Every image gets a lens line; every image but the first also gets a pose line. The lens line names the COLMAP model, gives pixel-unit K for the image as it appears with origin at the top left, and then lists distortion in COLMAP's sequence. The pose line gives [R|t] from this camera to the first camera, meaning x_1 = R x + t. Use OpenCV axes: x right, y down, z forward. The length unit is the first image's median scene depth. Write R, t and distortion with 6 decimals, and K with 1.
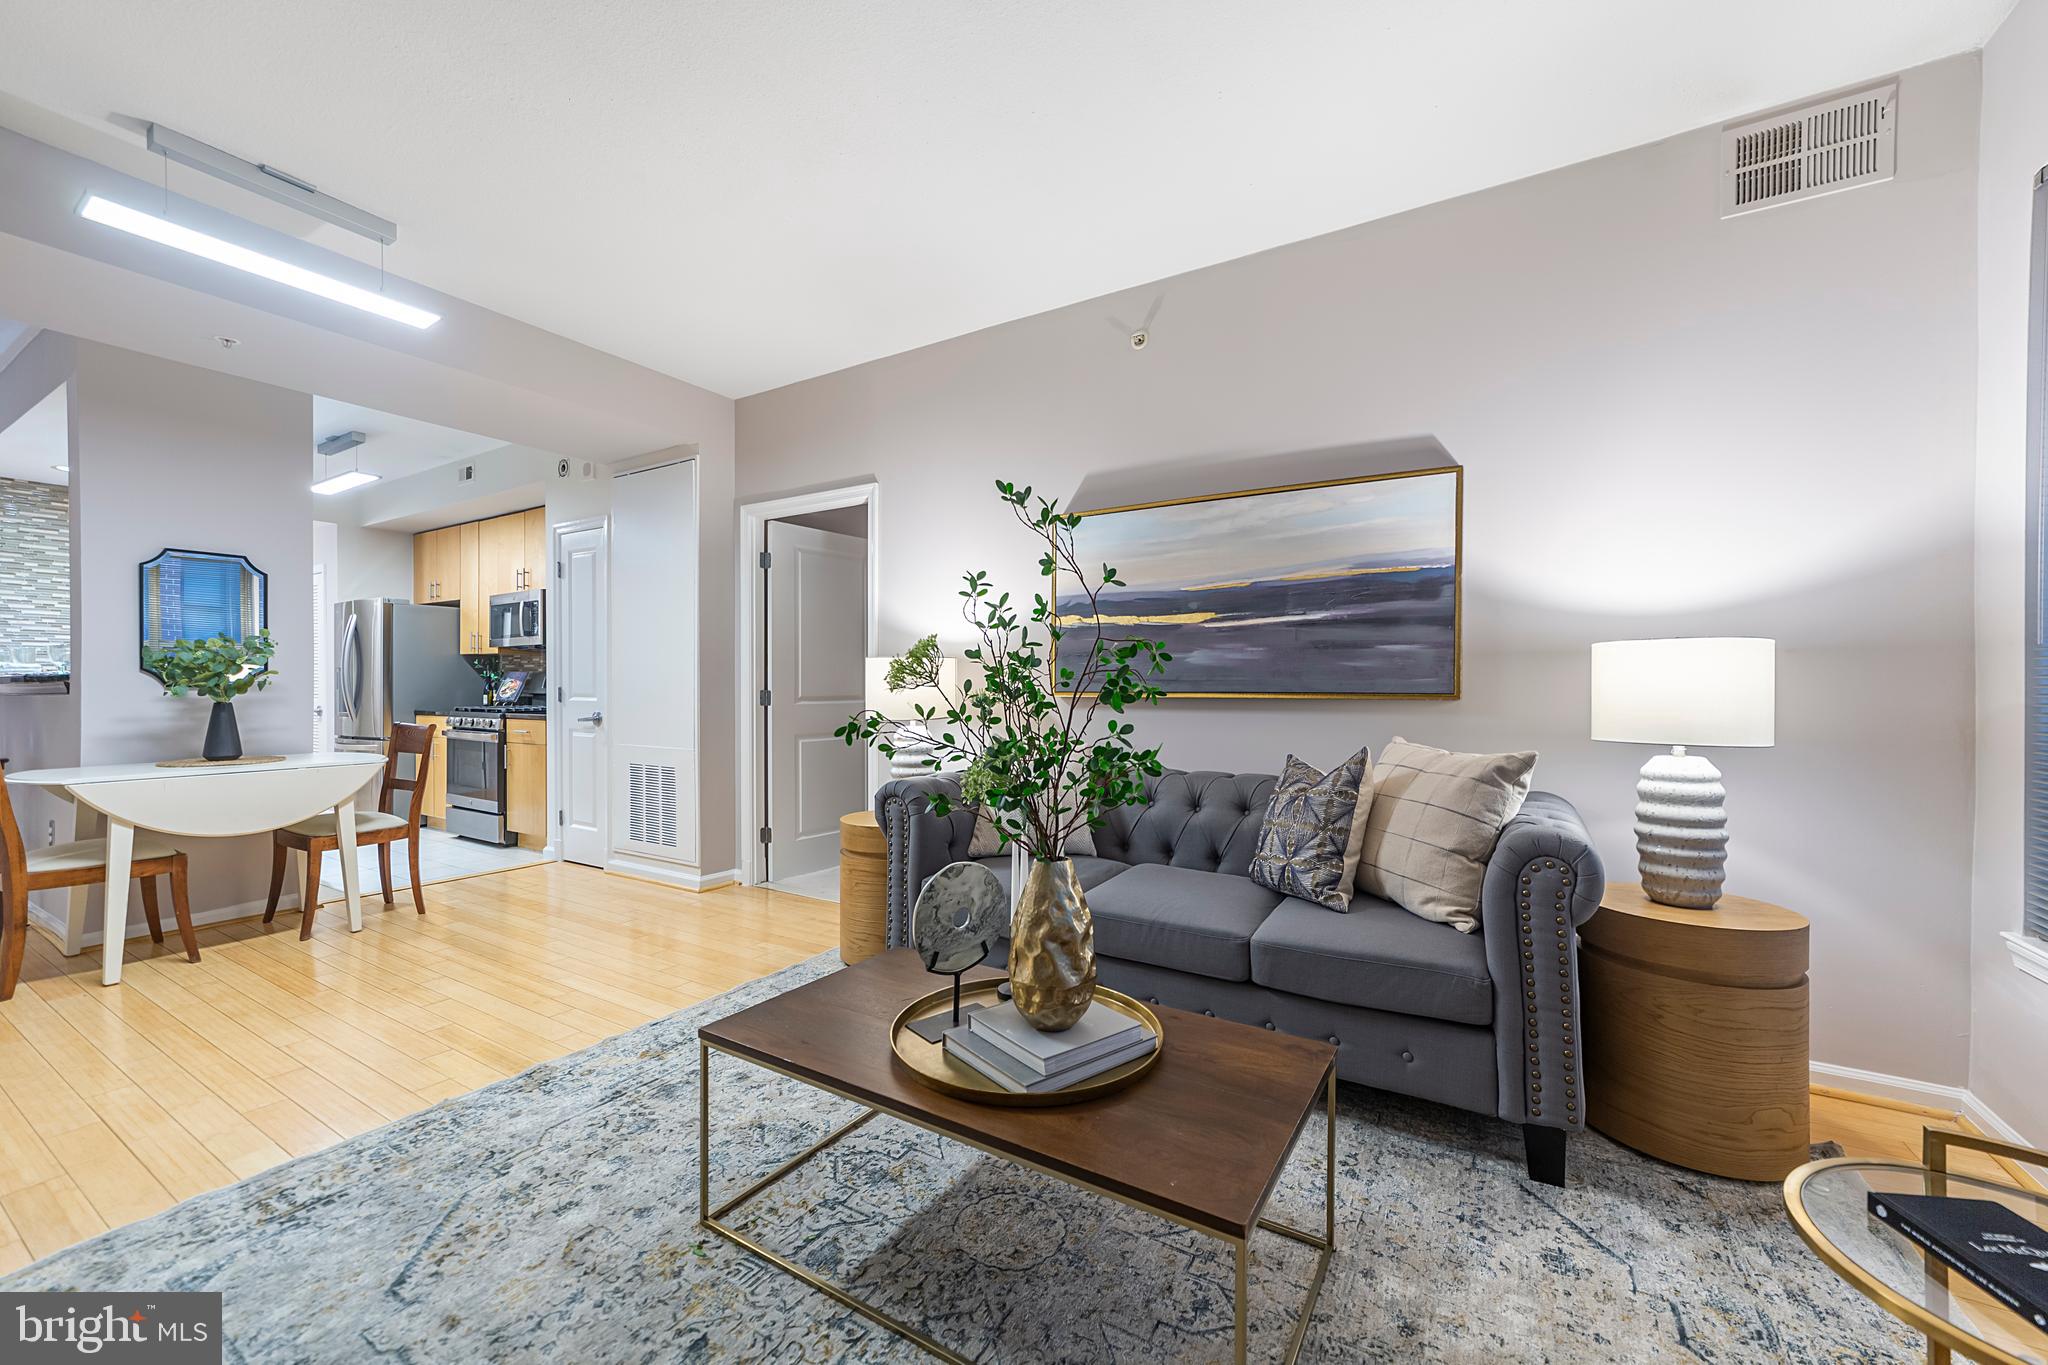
lens RADIAL K [[795.2, 0, 1034.4], [0, 795.2, 682.6], [0, 0, 1]] dist [-0.014683, 0.006957]
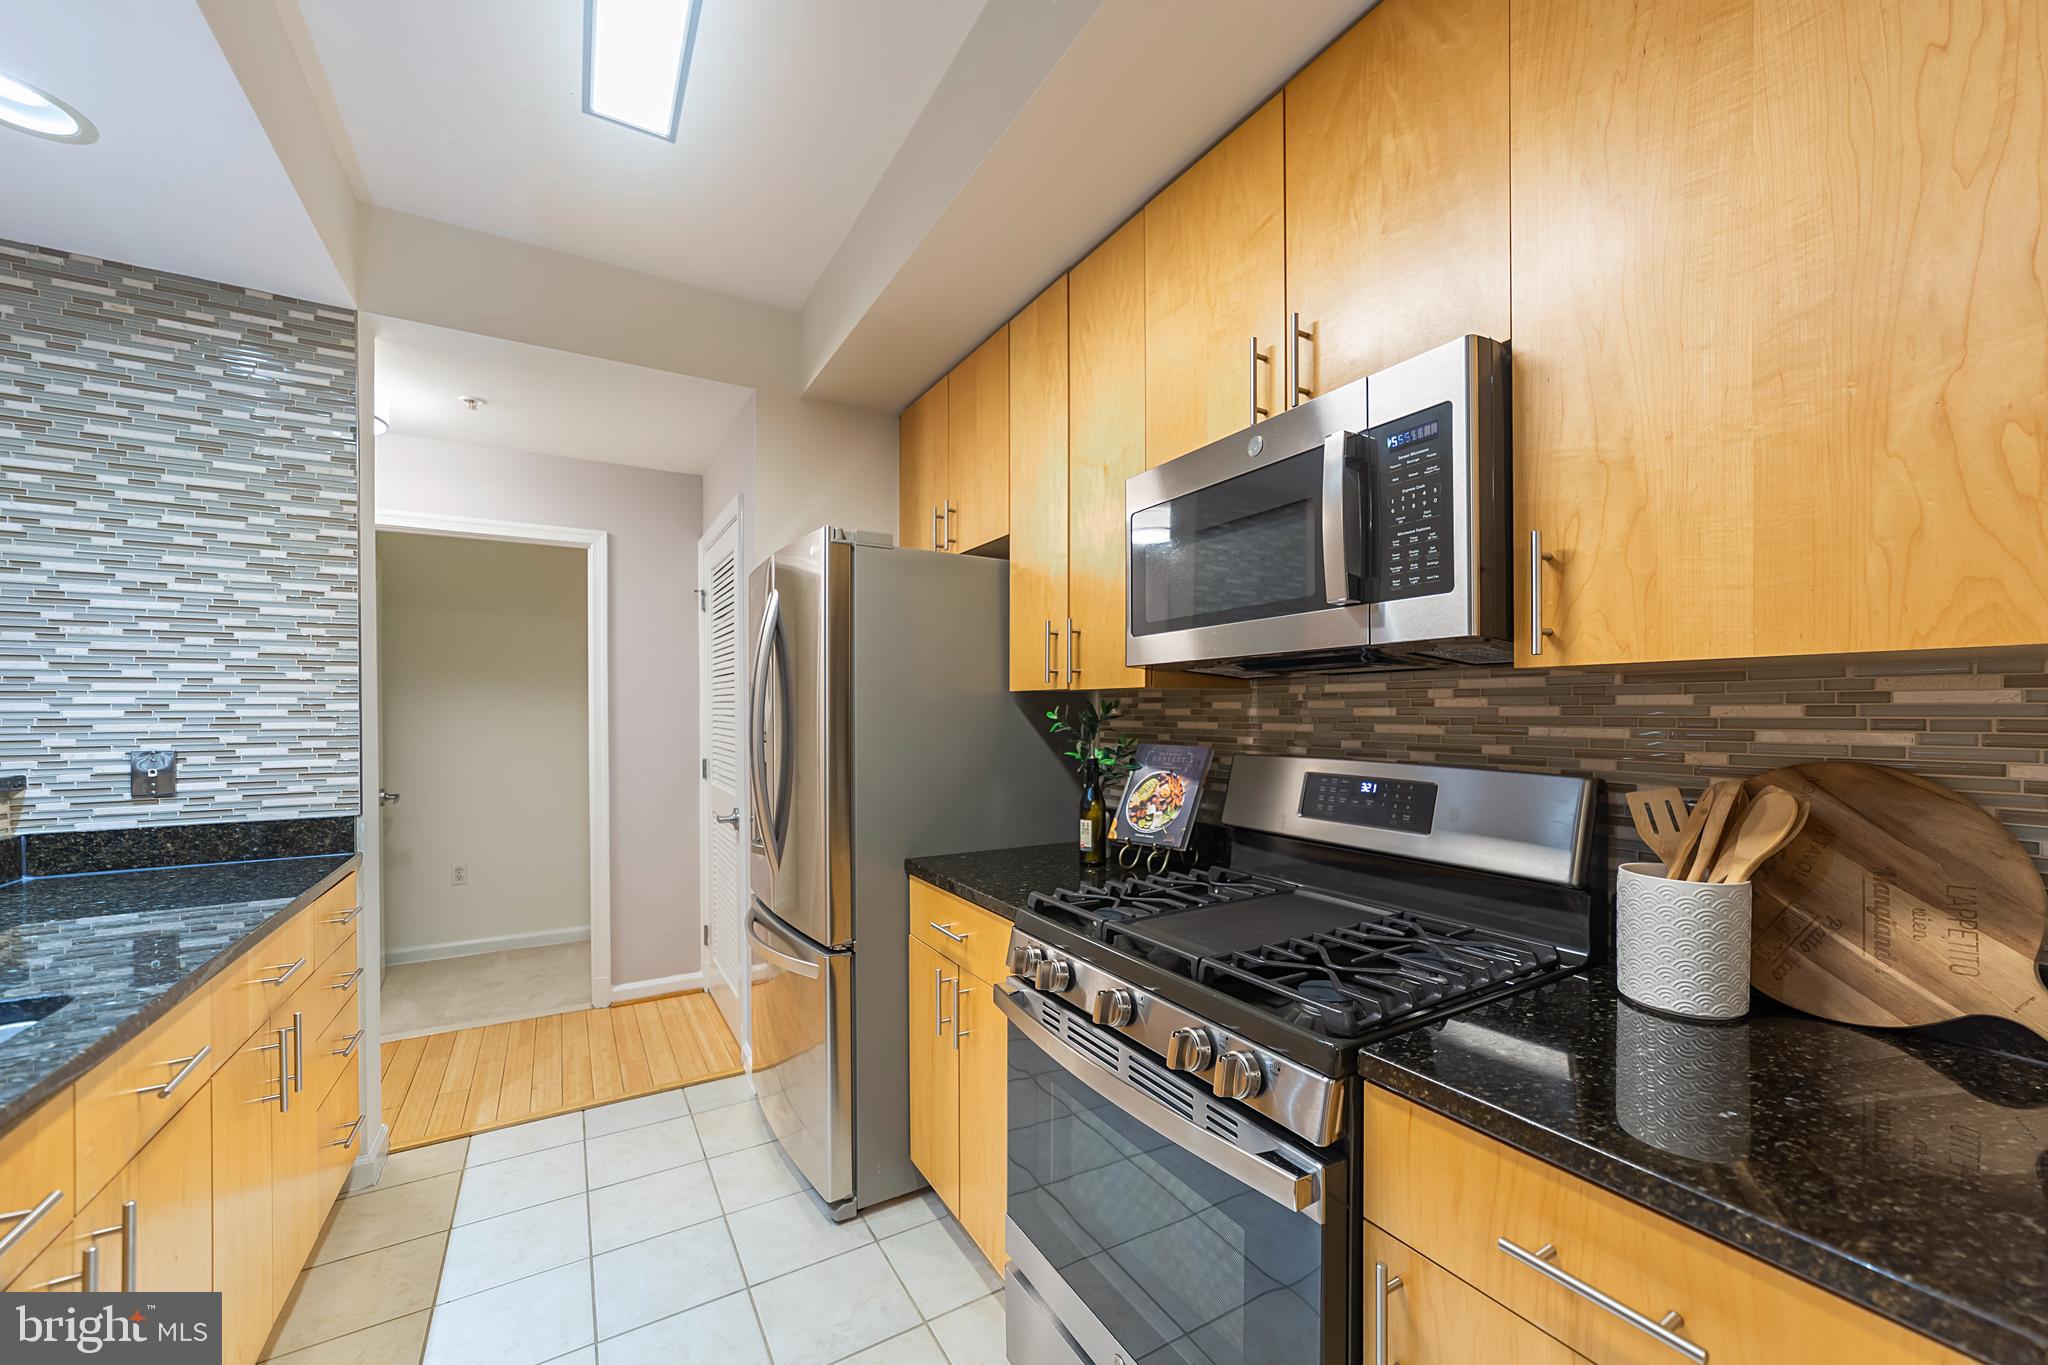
lens RADIAL K [[795.2, 0, 1030.9], [0, 795.2, 714.4], [0, 0, 1]] dist [-0.014683, 0.006957]
pose [[0.877747, -0.000122, -0.479124, -0.919343], [0.004576, 0.999957, 0.008127, -0.047589], [0.479102, -0.009326, 0.877710, 1.164047]]
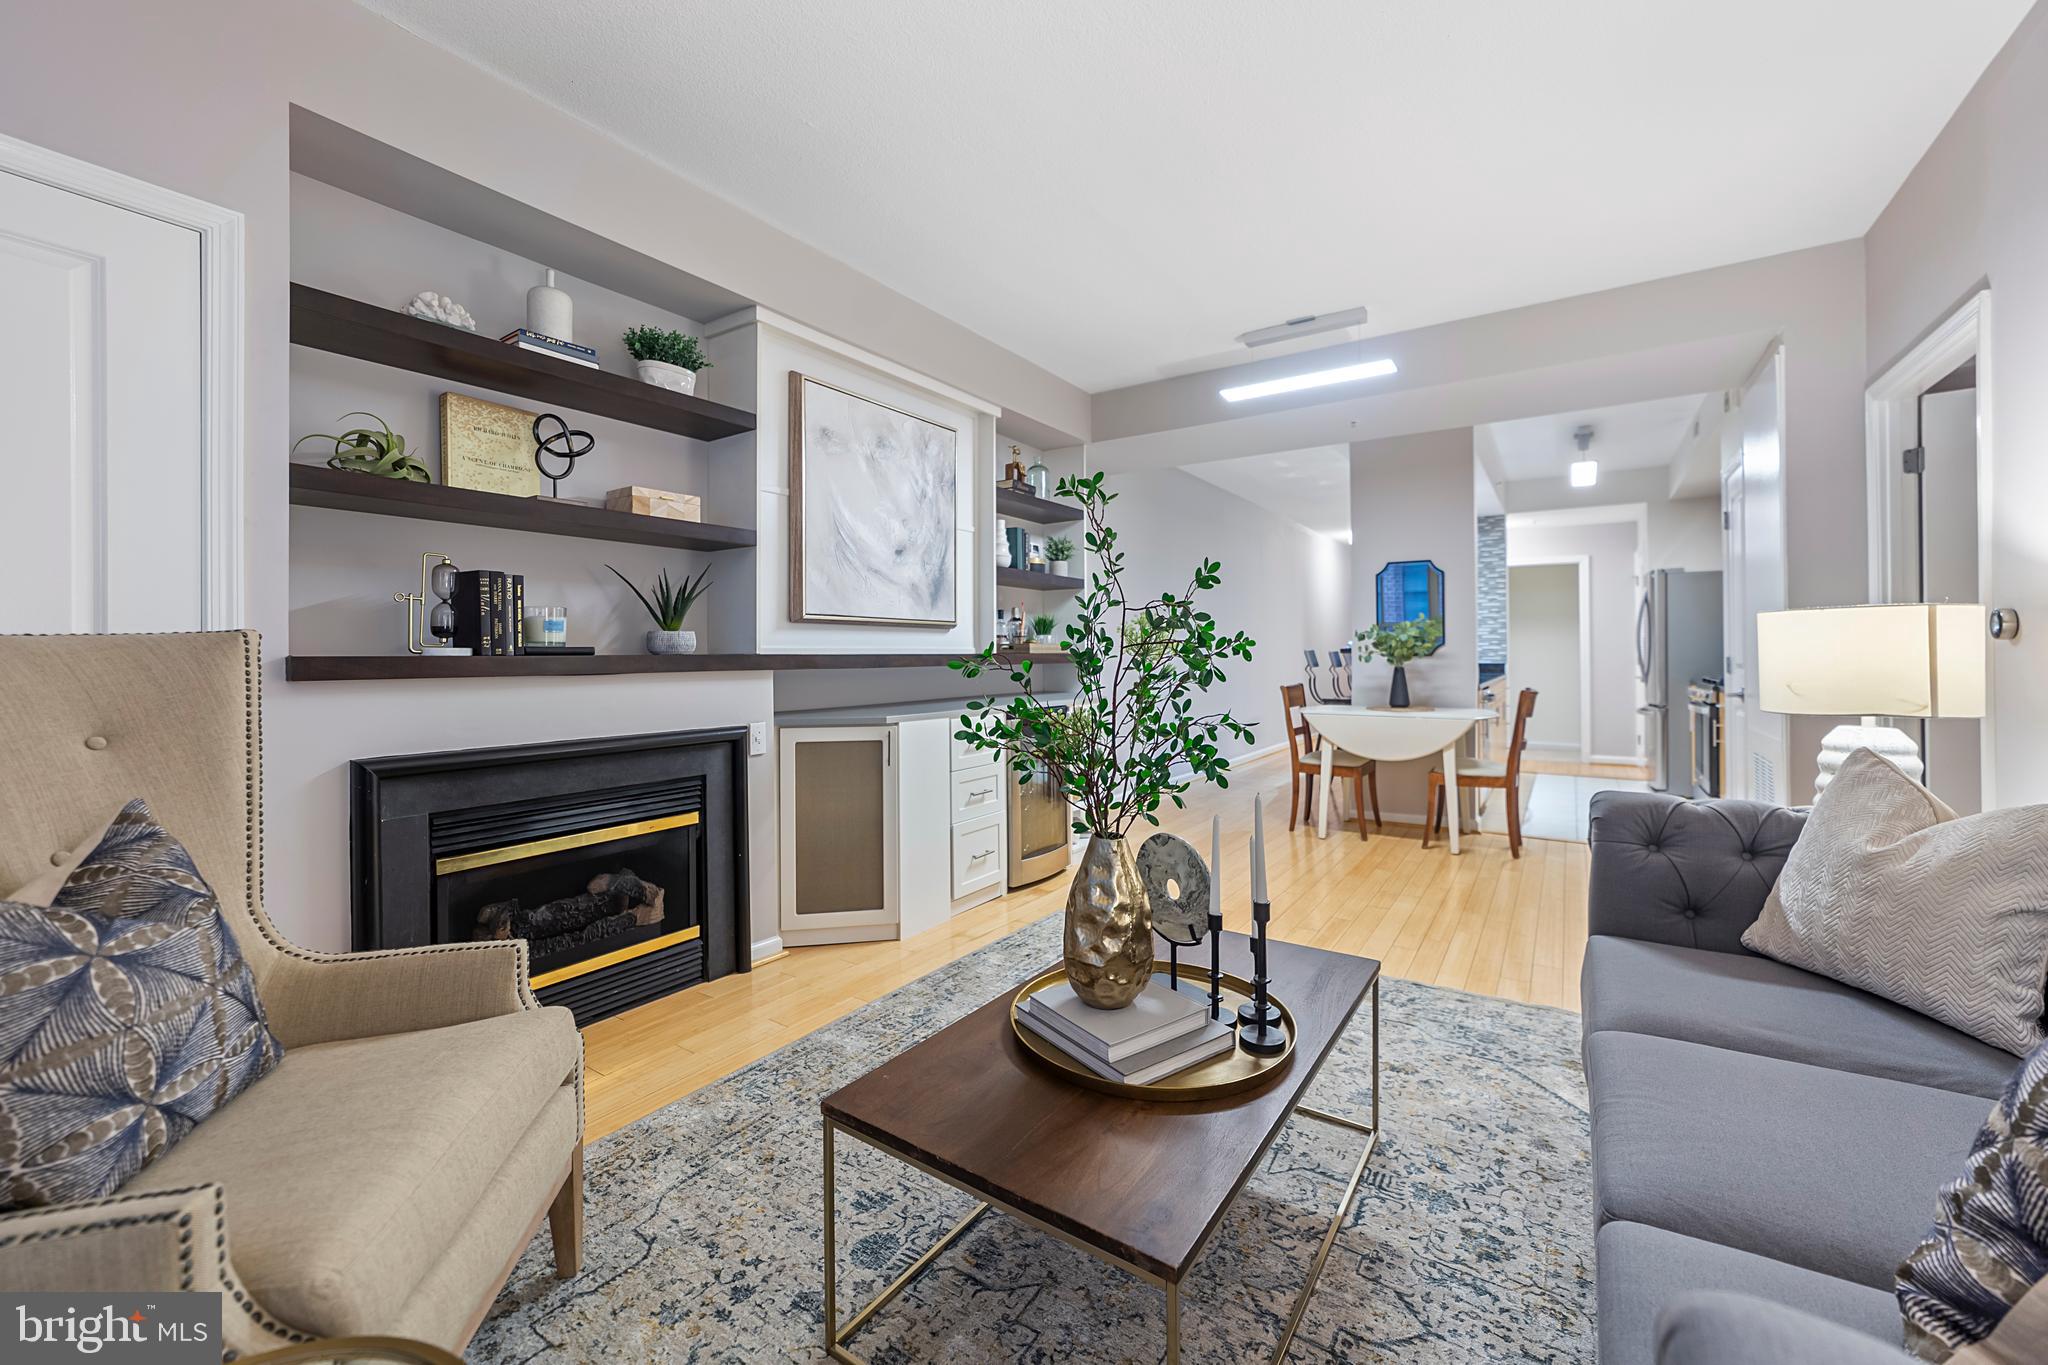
lens RADIAL K [[795.2, 0, 1040.2], [0, 795.2, 651.6], [0, 0, 1]] dist [-0.014683, 0.006957]
pose [[-0.051075, -0.001050, -0.998694, 0.392139], [0.005603, 0.999983, -0.001337, -0.004060], [0.998679, -0.005664, -0.051068, 0.383837]]
